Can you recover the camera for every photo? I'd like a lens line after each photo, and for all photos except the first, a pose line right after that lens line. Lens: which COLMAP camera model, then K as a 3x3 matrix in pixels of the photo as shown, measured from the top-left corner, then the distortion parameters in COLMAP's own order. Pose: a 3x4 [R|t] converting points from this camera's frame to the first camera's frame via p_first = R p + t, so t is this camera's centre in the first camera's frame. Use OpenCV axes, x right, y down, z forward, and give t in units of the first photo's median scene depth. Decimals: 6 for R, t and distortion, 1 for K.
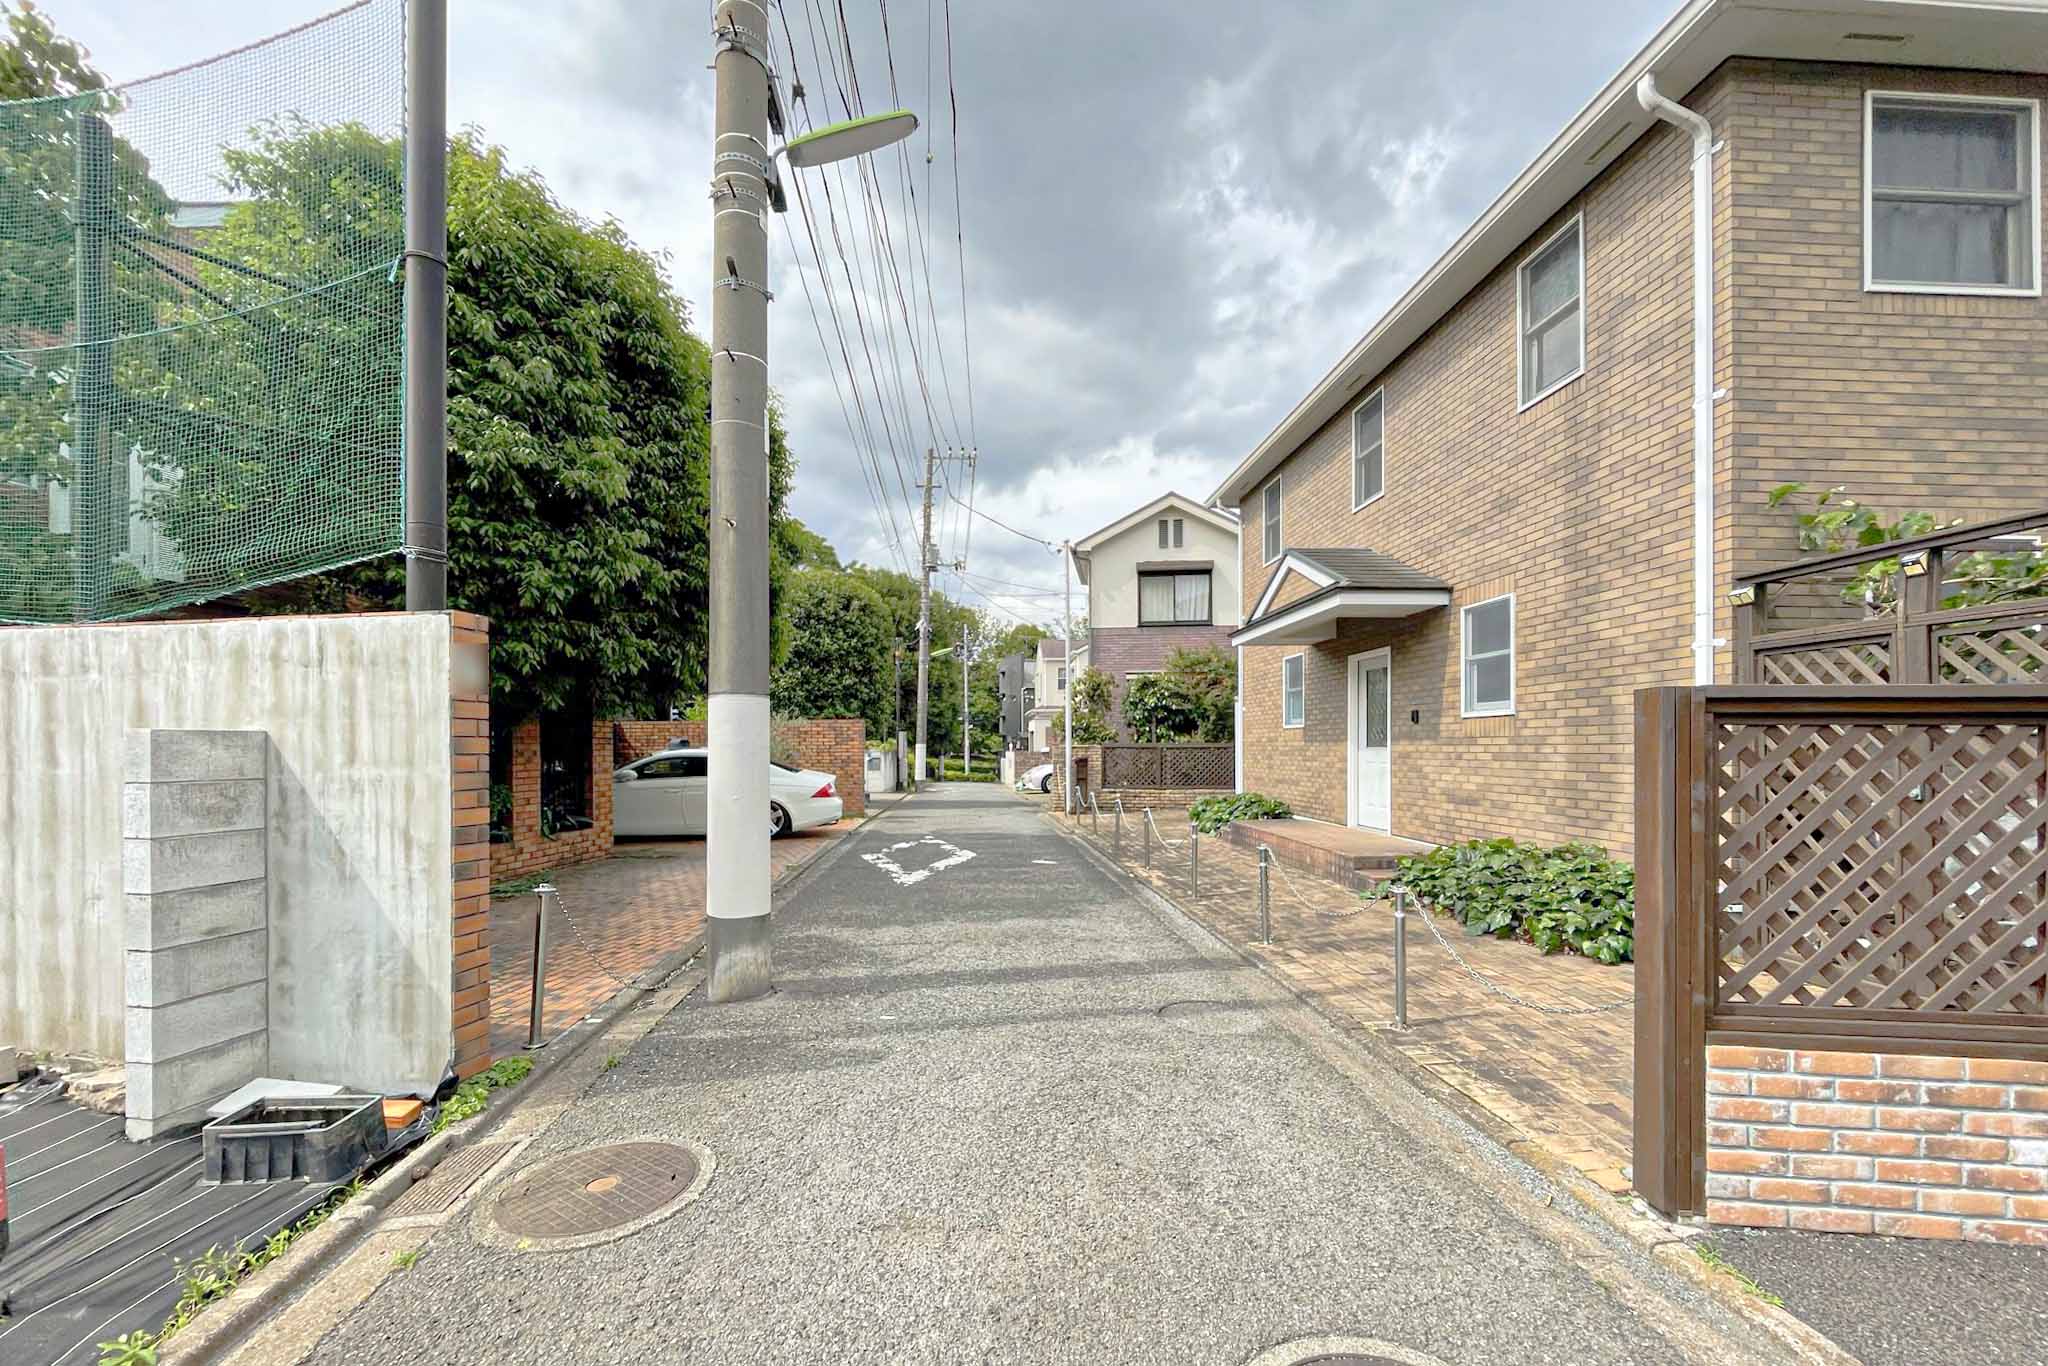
lens RADIAL K [[844.1, 0, 1015.4], [0, 844.1, 750.0], [0, 0, 1]] dist [0.000957, -0.000144]
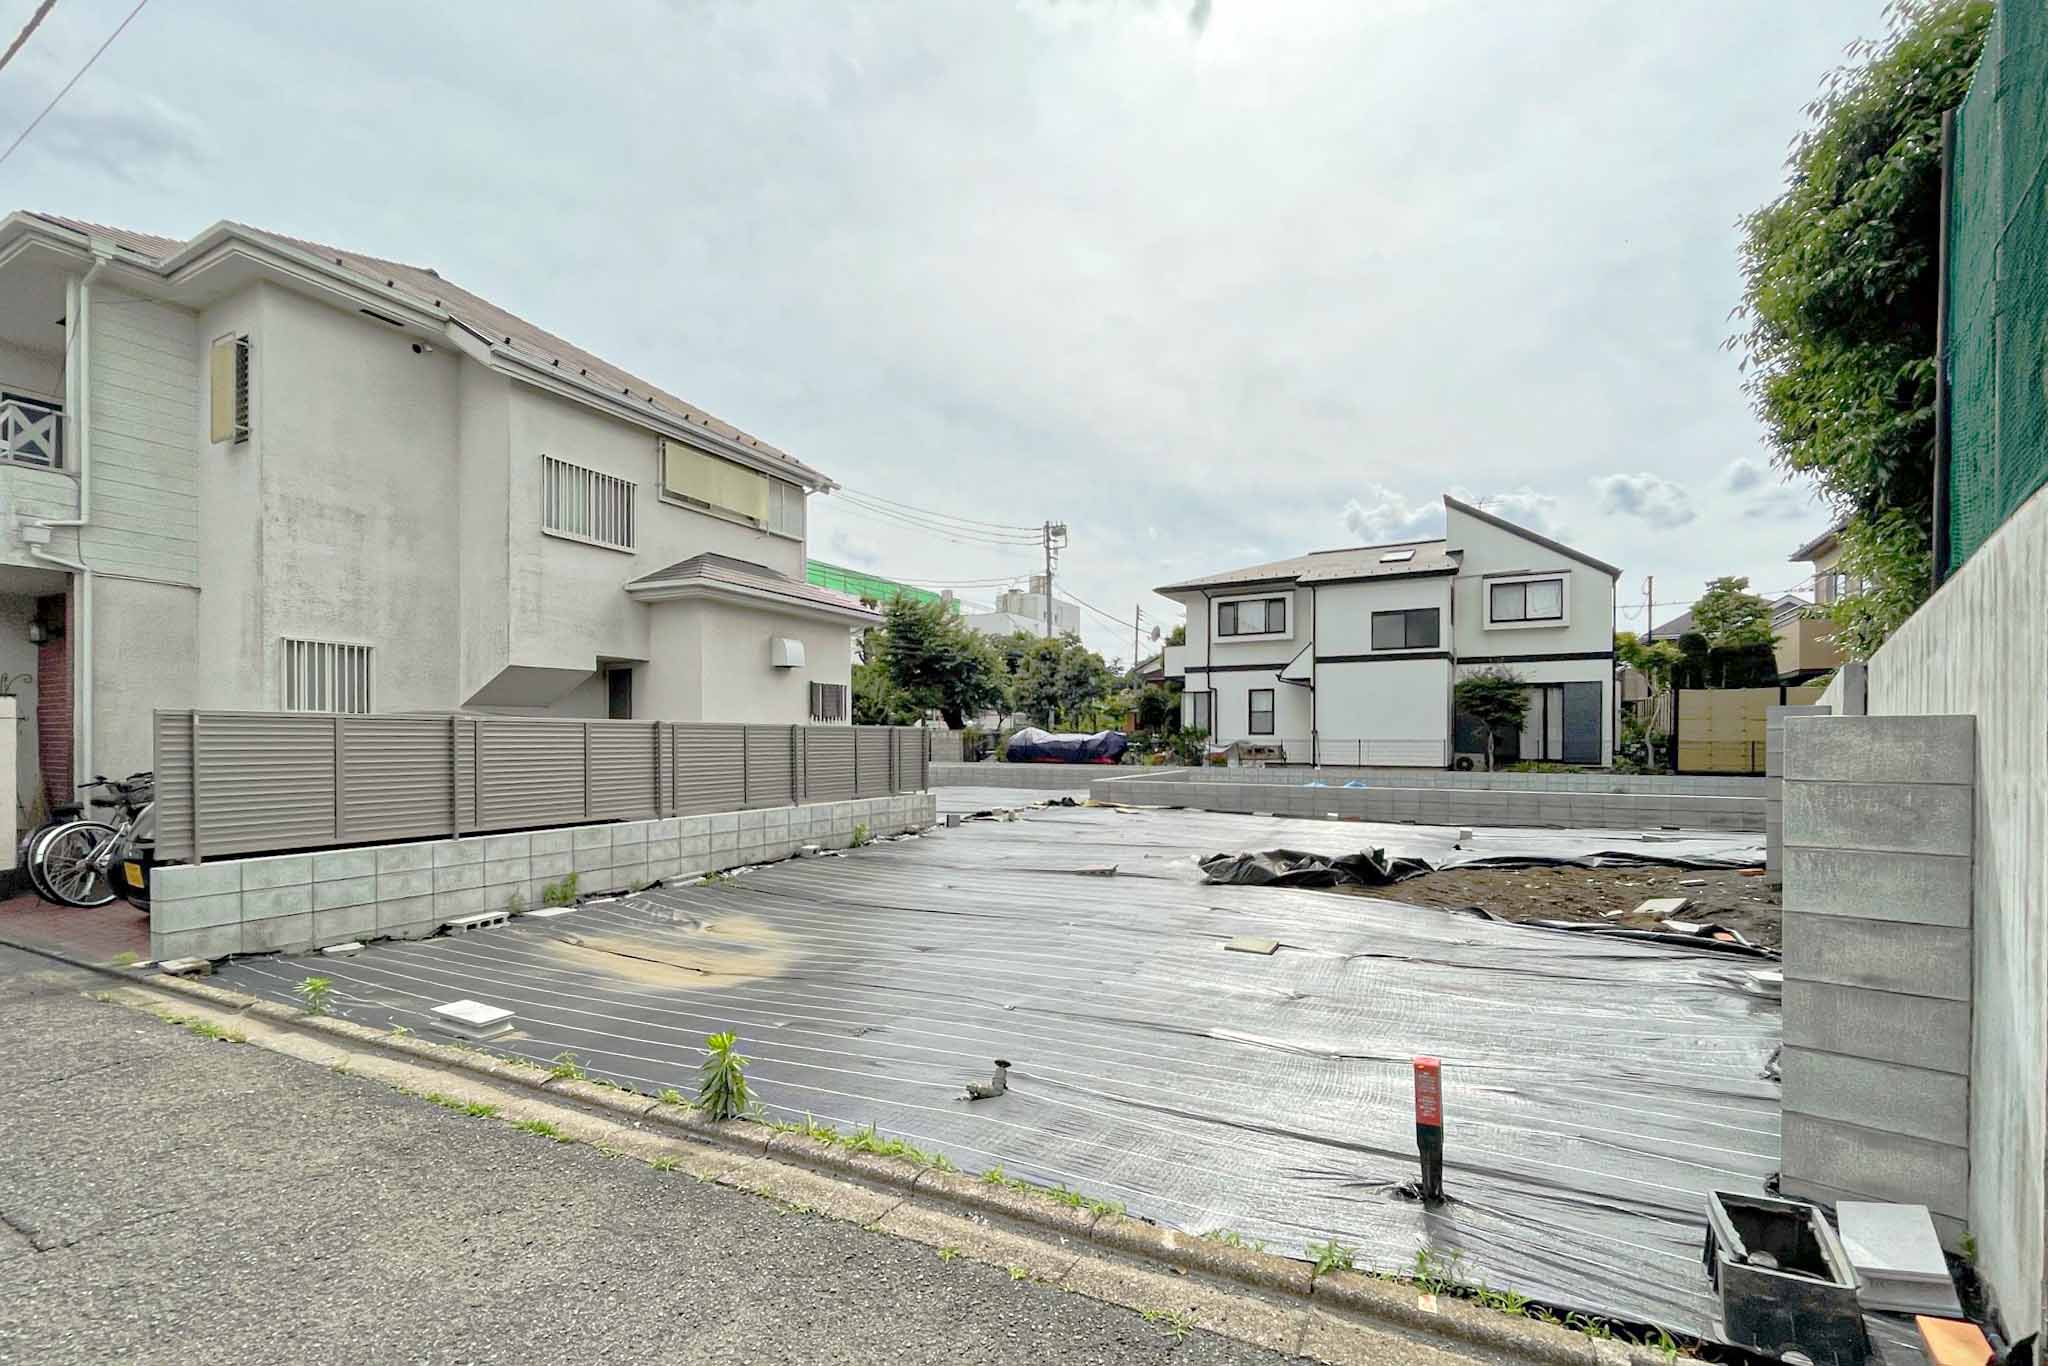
lens RADIAL K [[871.7, 0, 1024.9], [0, 871.7, 739.9], [0, 0, 1]] dist [-0.001252, -0.000303]
pose [[-0.514346, 0.002266, -0.857580, 0.116550], [-0.003489, 0.999983, 0.004735, -0.003281], [0.857576, 0.005428, -0.514329, 0.719607]]
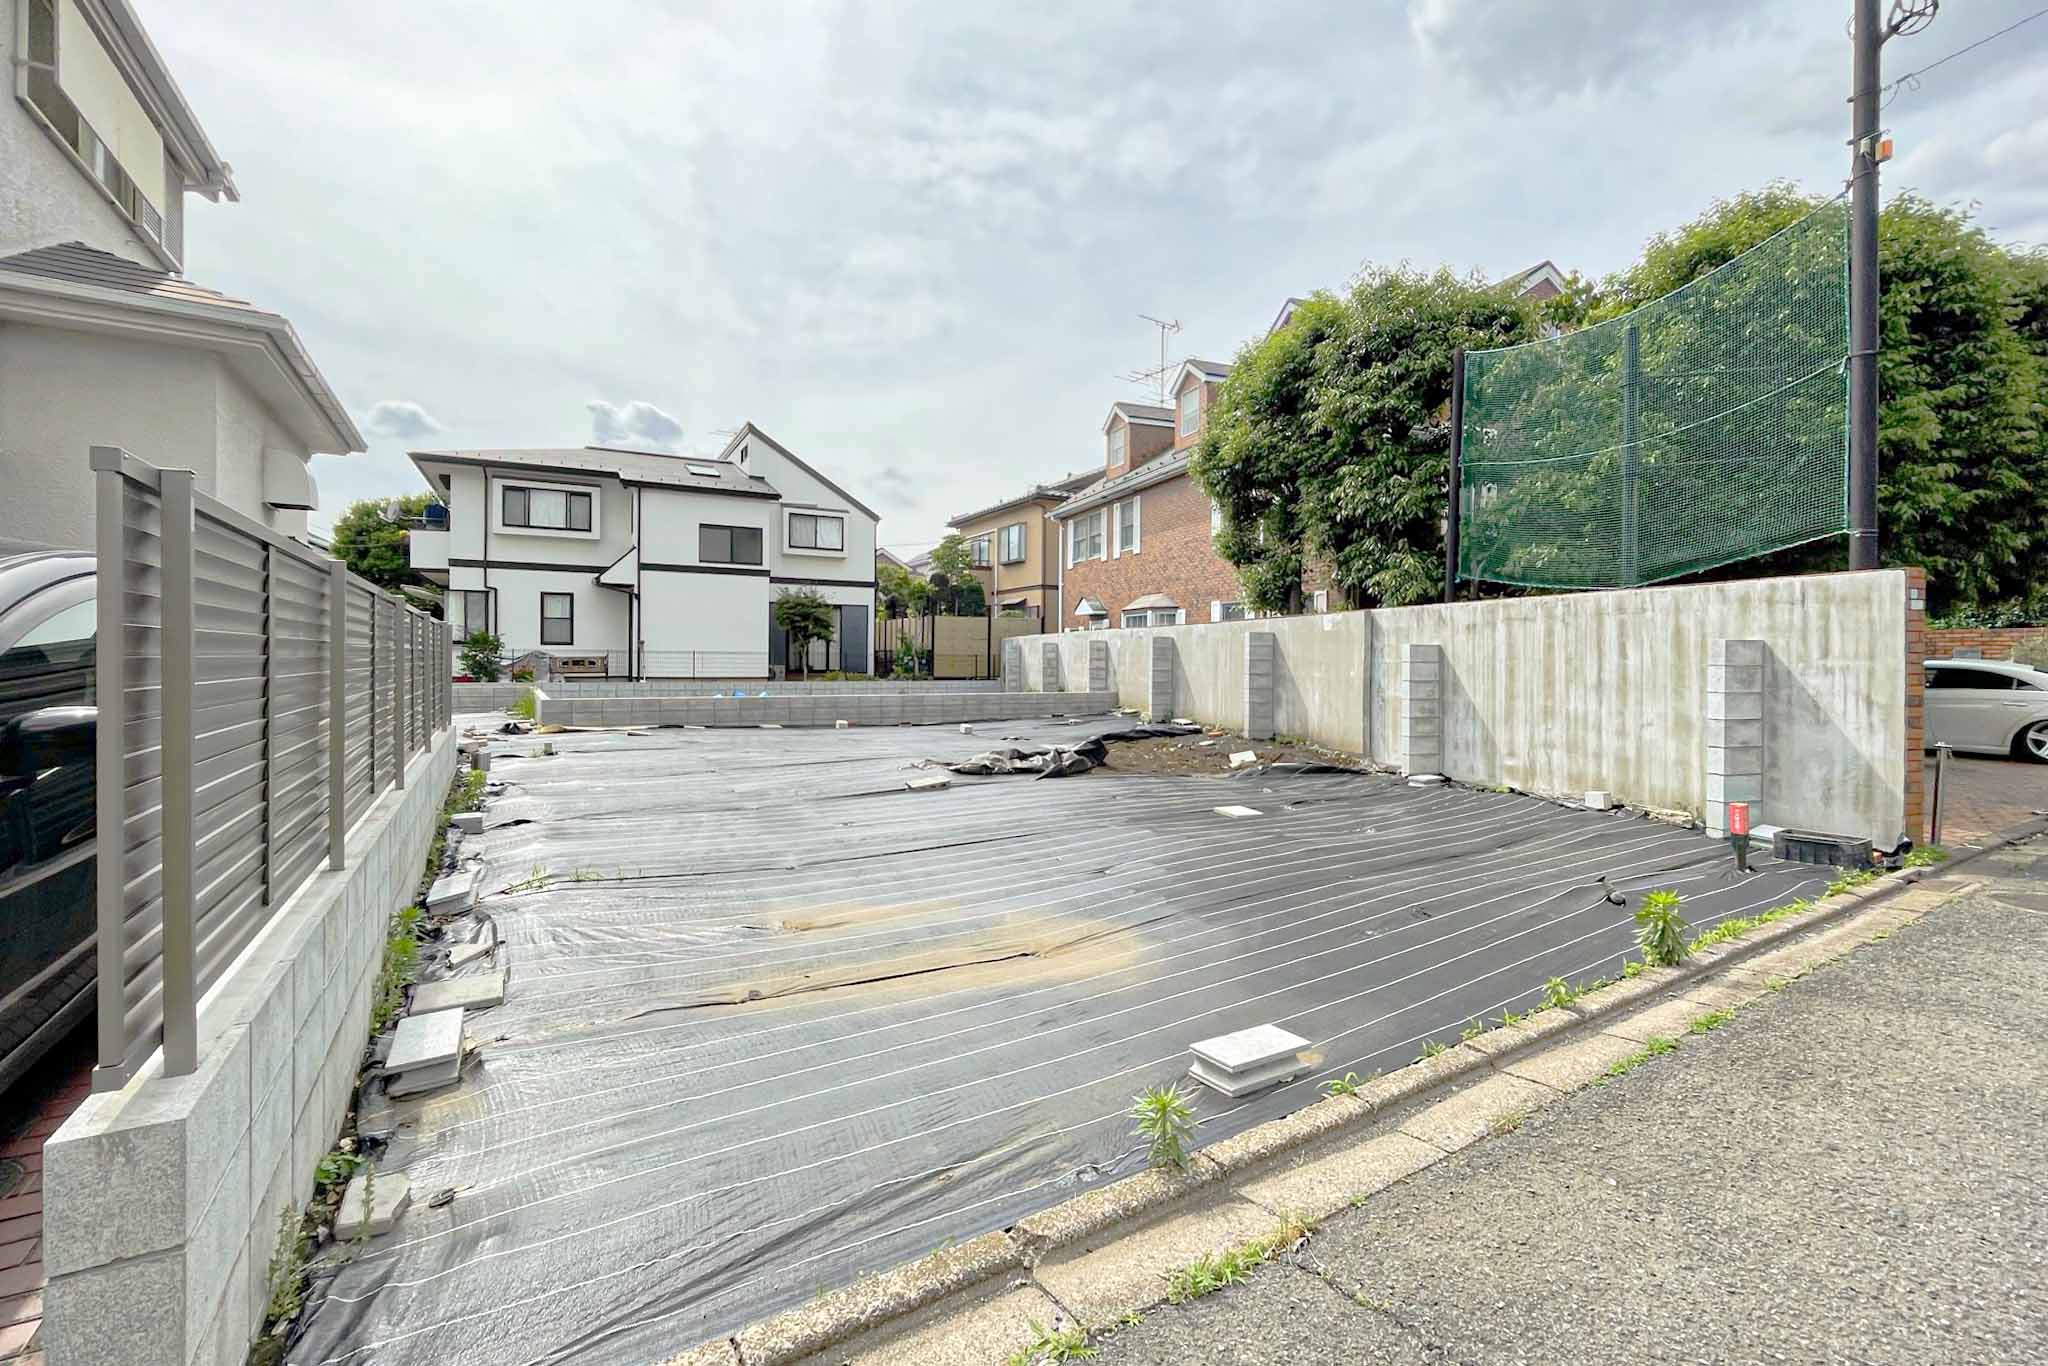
lens RADIAL K [[864.8, 0, 1036.6], [0, 864.8, 661.8], [0, 0, 1]] dist [-0.002358, -0.000172]
pose [[0.454219, 0.009884, -0.890835, 0.079293], [-0.012388, 0.999912, 0.004778, 0.036556], [0.890804, 0.008865, 0.454302, -1.312300]]
